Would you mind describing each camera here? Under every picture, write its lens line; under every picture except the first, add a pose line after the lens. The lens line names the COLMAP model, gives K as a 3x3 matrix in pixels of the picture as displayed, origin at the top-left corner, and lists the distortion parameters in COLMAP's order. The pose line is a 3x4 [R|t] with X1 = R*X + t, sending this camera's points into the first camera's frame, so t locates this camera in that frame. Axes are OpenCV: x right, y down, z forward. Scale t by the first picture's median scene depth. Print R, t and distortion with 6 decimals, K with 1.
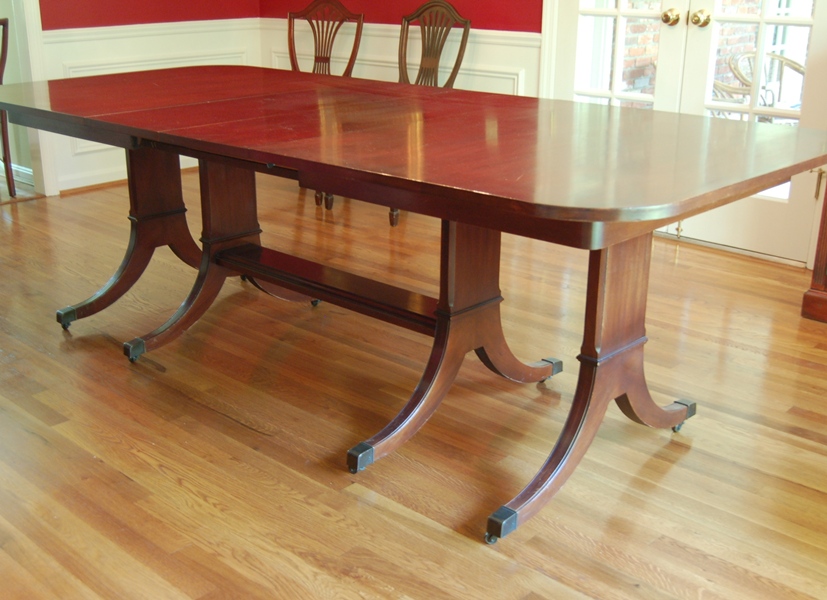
lens RADIAL K [[973.1, 0, 389.7], [0, 973.1, 325.2], [0, 0, 1]] dist [-0.055478, 0.000000]
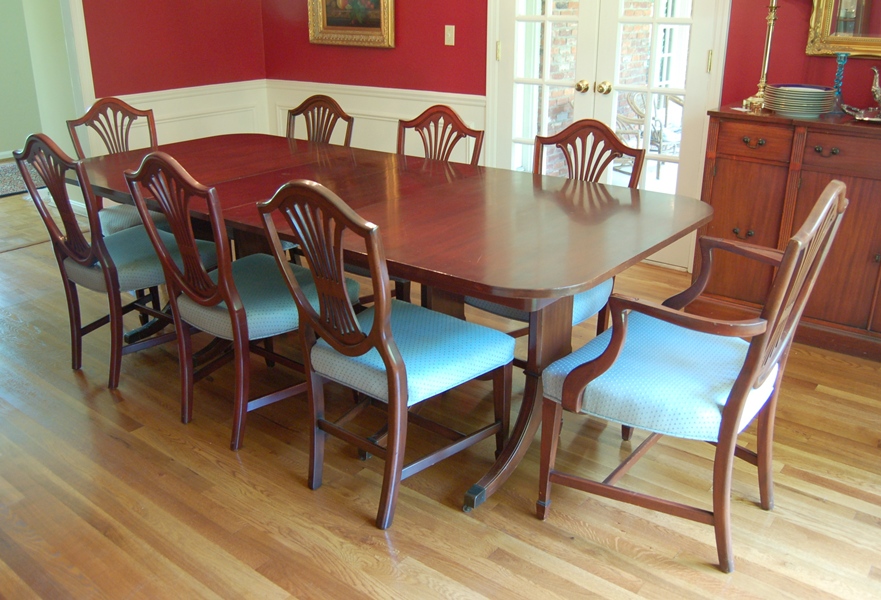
lens RADIAL K [[778.8, 0, 433.8], [0, 778.8, 289.1], [0, 0, 1]] dist [-0.082537, 0.022760]
pose [[0.995928, -0.037323, 0.082063, -0.017152], [0.037378, 0.999301, 0.000865, -0.074958], [-0.082037, 0.002205, 0.996627, -0.075533]]
